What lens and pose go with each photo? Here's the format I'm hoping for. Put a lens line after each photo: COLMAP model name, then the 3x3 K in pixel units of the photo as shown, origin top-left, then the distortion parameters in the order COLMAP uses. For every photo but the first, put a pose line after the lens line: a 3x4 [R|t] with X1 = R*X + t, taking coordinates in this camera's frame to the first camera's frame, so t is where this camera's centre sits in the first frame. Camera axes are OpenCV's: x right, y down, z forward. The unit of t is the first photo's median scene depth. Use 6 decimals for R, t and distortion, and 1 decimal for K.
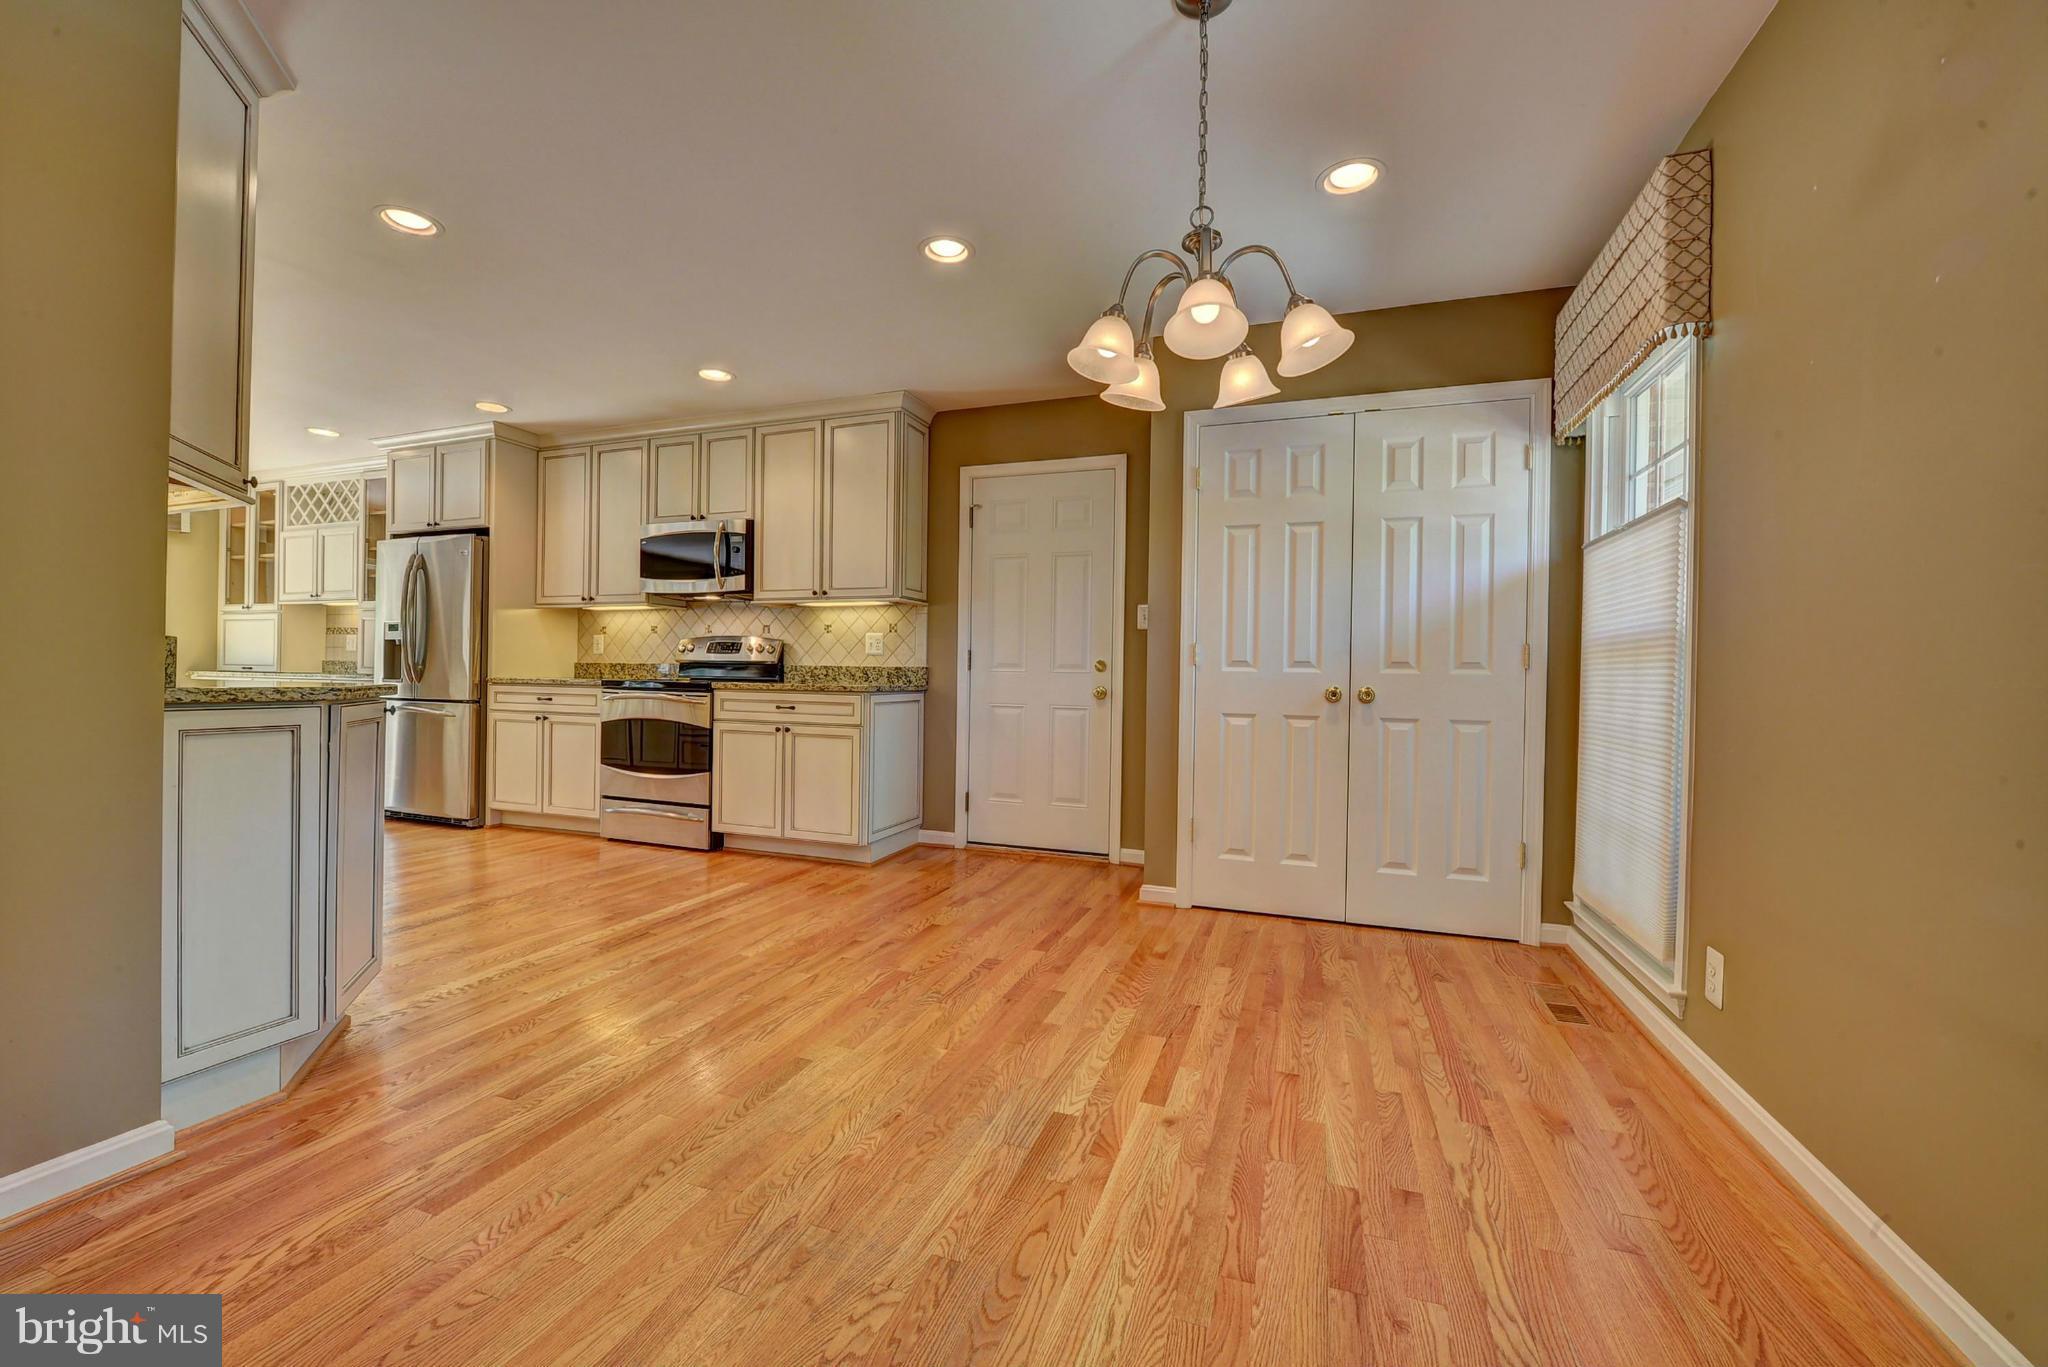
lens RADIAL K [[803.0, 0, 1026.8], [0, 803.0, 678.6], [0, 0, 1]] dist [-0.010271, -0.000432]
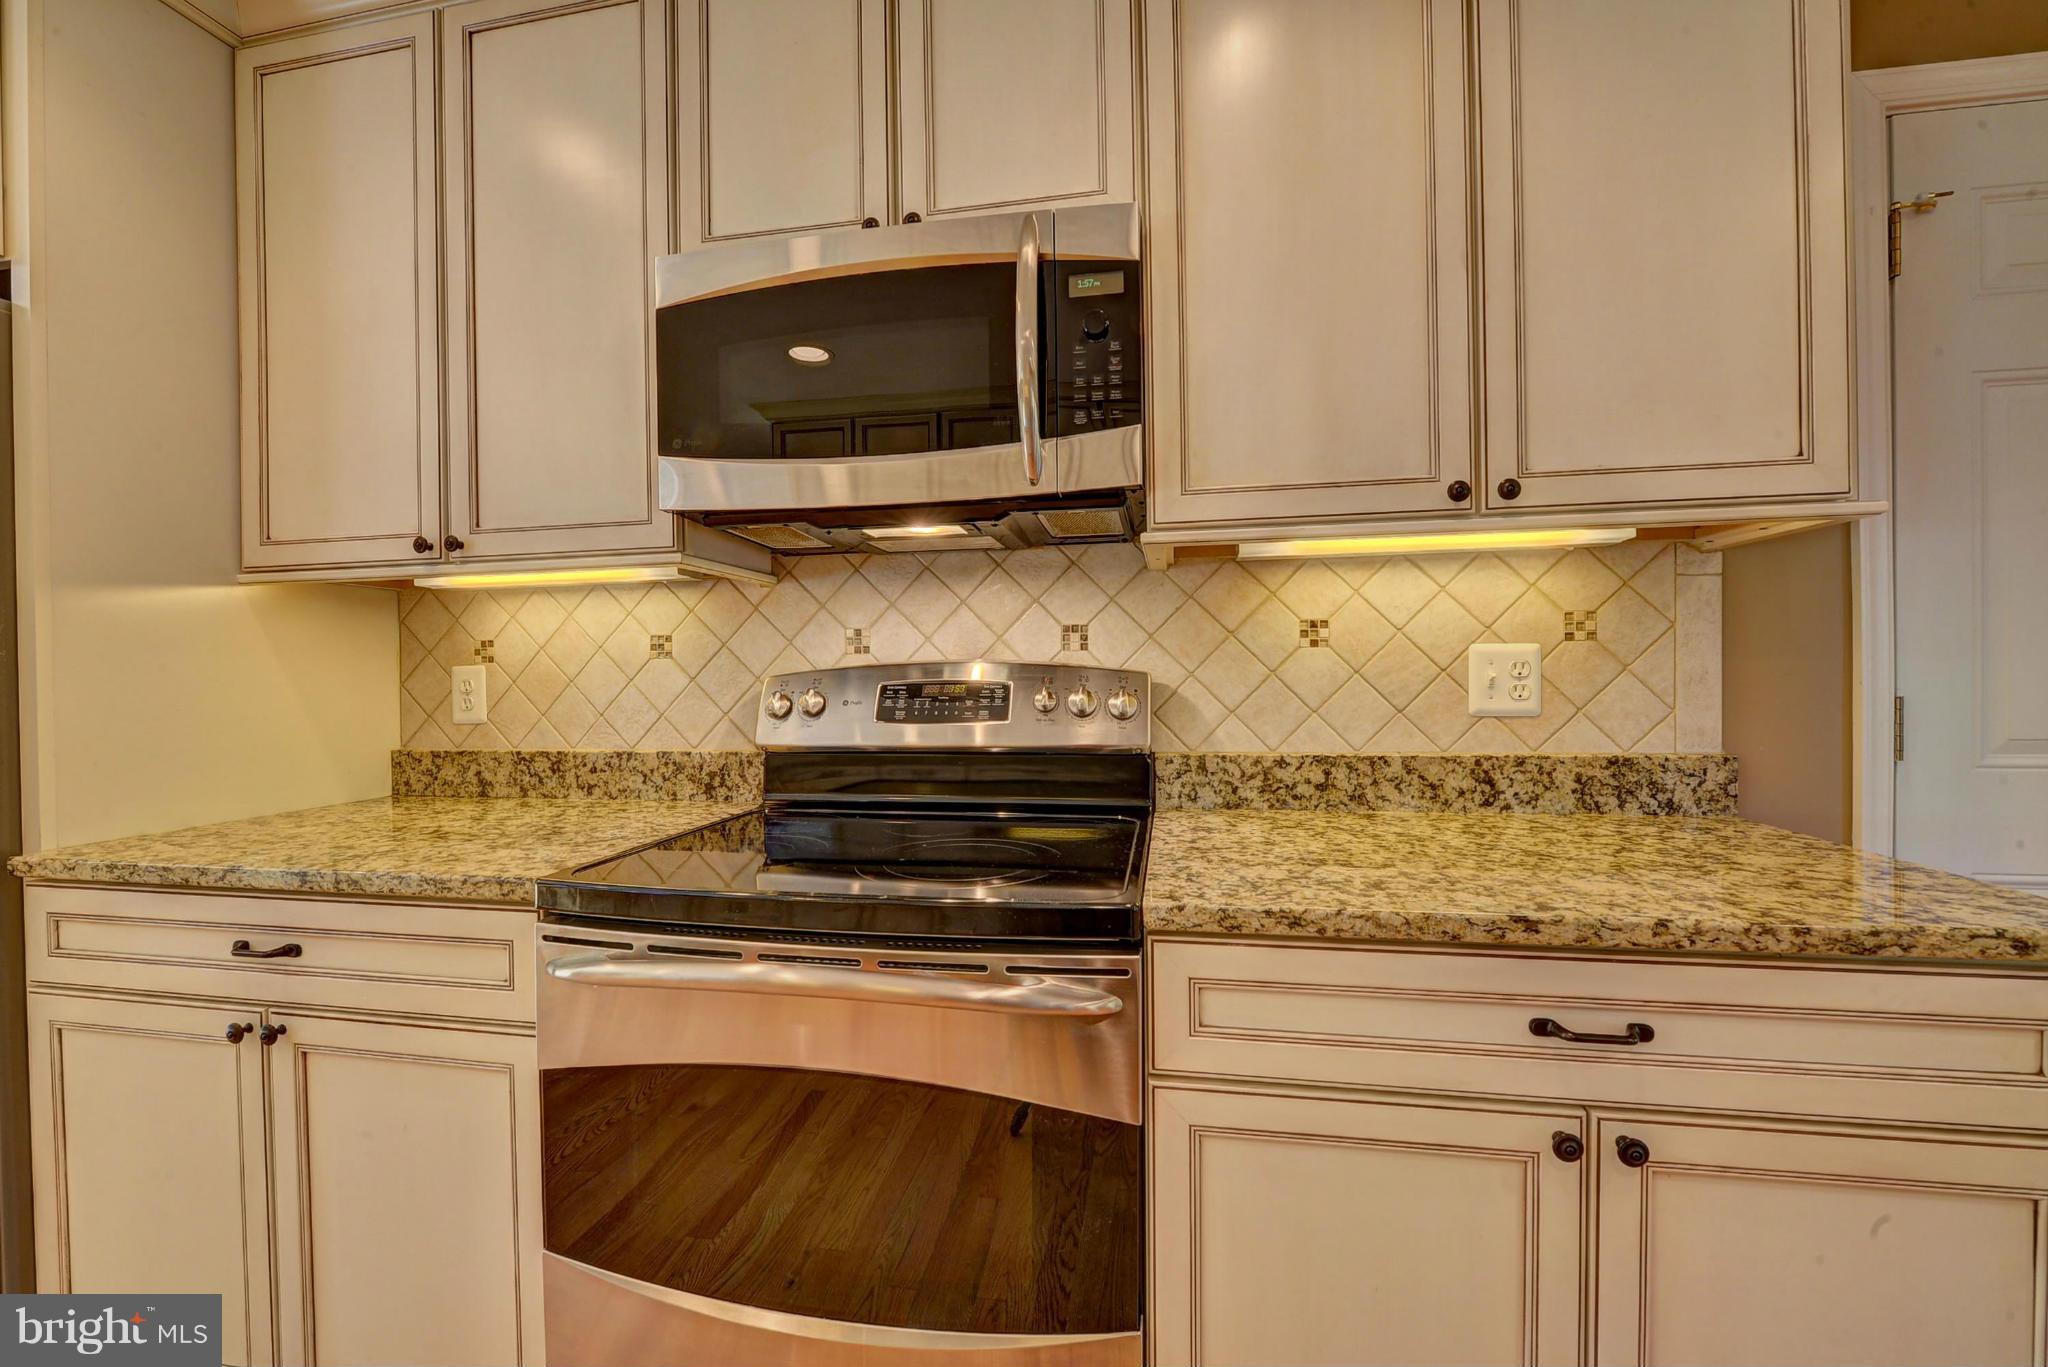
lens RADIAL K [[811.2, 0, 1027.2], [0, 811.2, 679.6], [0, 0, 1]] dist [-0.010417, -0.000612]
pose [[0.986954, -0.031735, 0.157847, -0.409384], [0.030840, 0.999491, 0.008117, -0.050526], [-0.158024, -0.003143, 0.987430, 0.720885]]
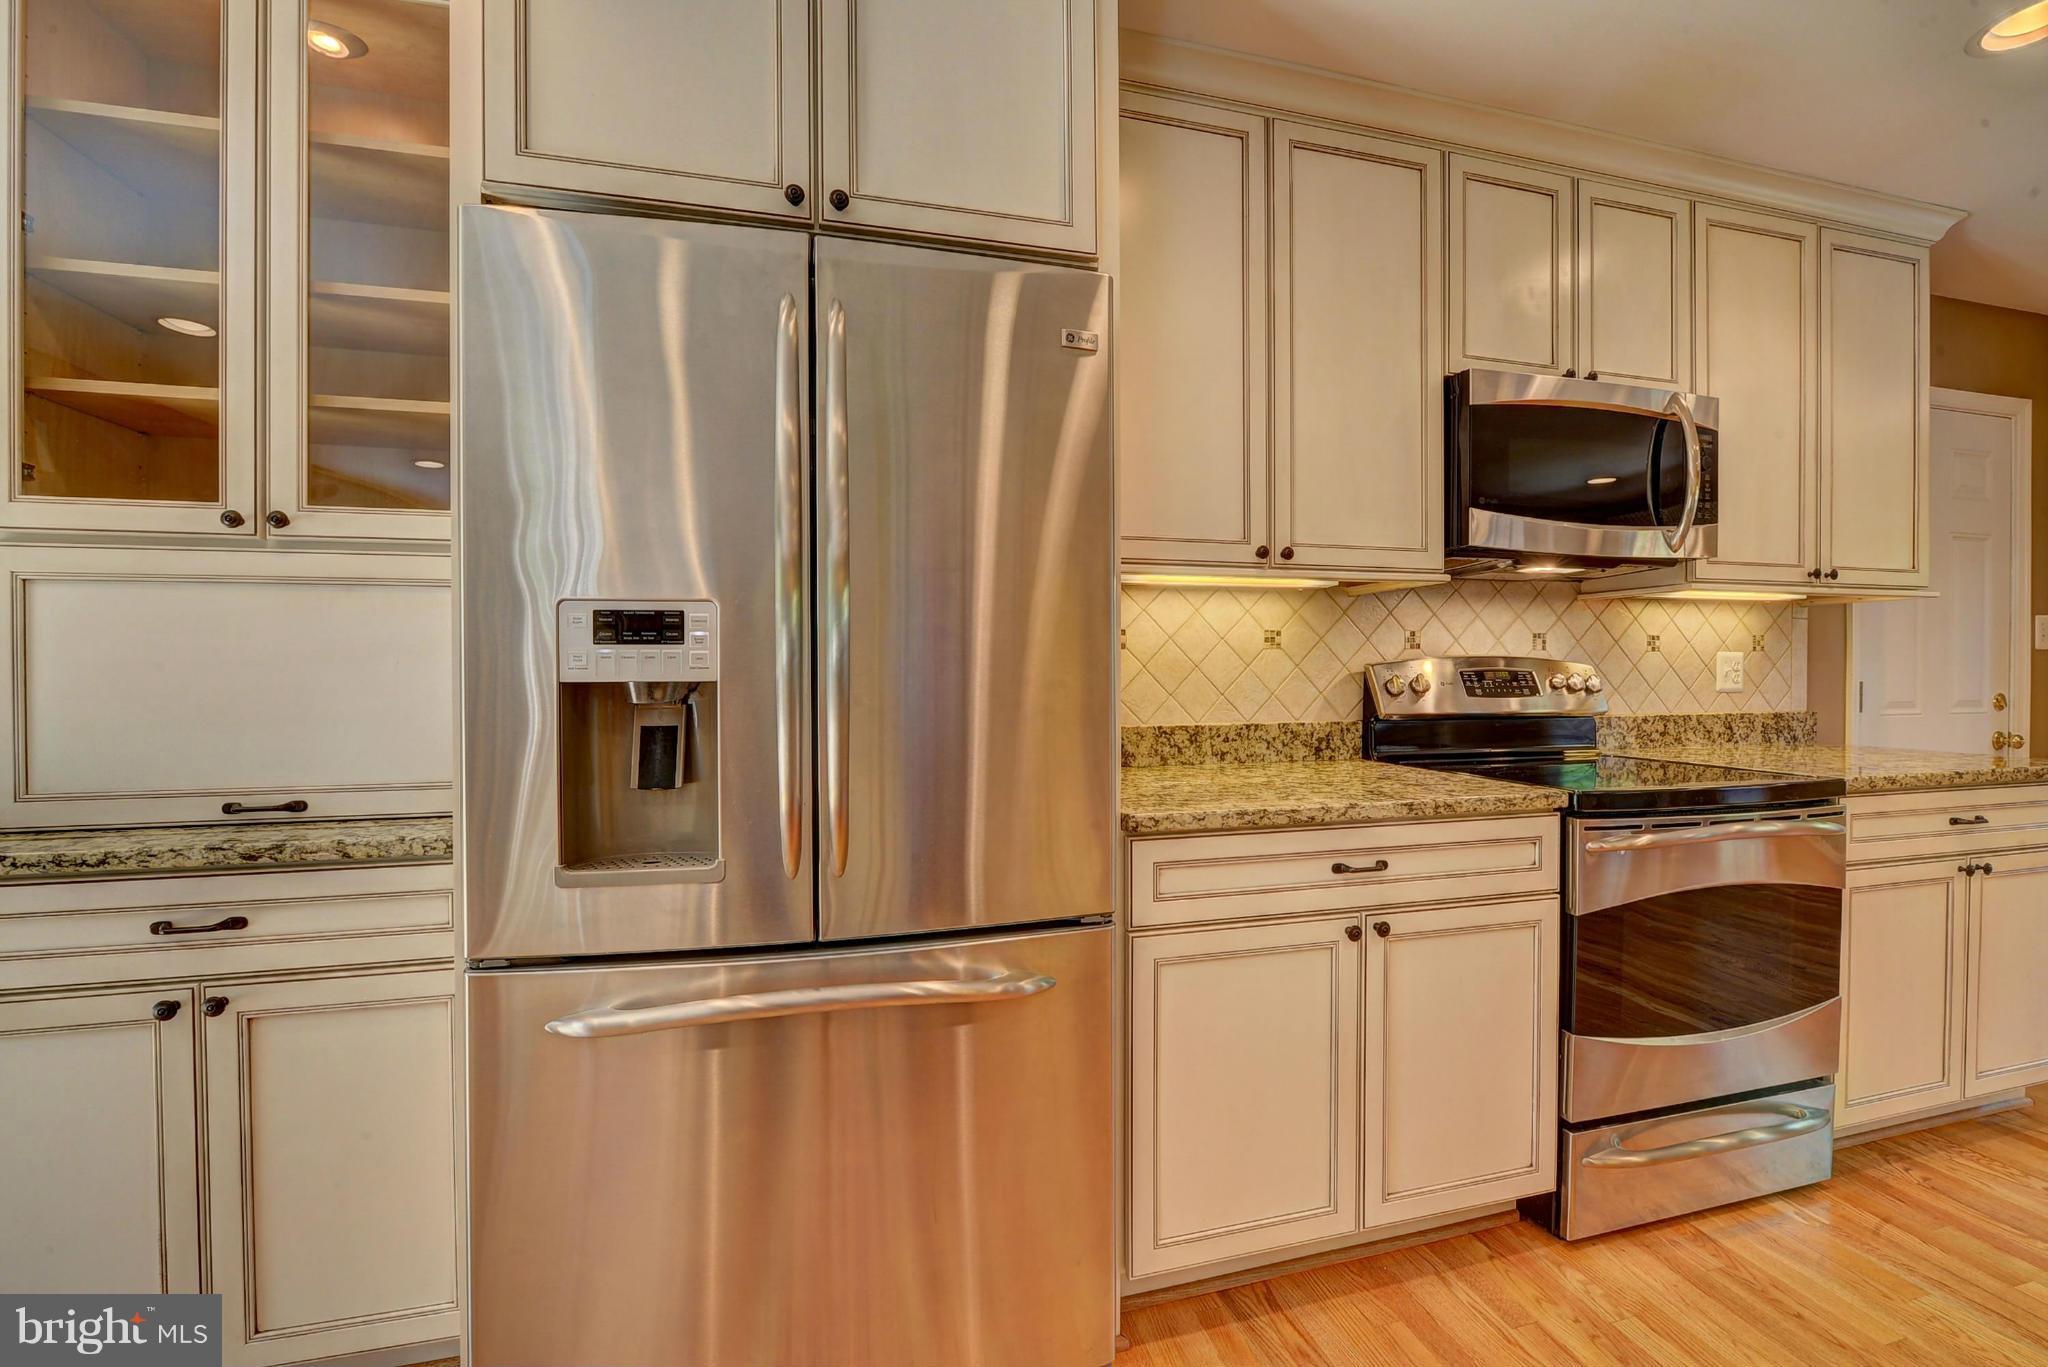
lens RADIAL K [[803.0, 0, 1026.8], [0, 803.0, 678.6], [0, 0, 1]] dist [-0.010271, -0.000432]
pose [[0.829905, -0.024092, 0.557385, -0.877140], [0.017894, 0.999703, 0.016567, -0.055403], [-0.557618, -0.003775, 0.830089, 0.808384]]
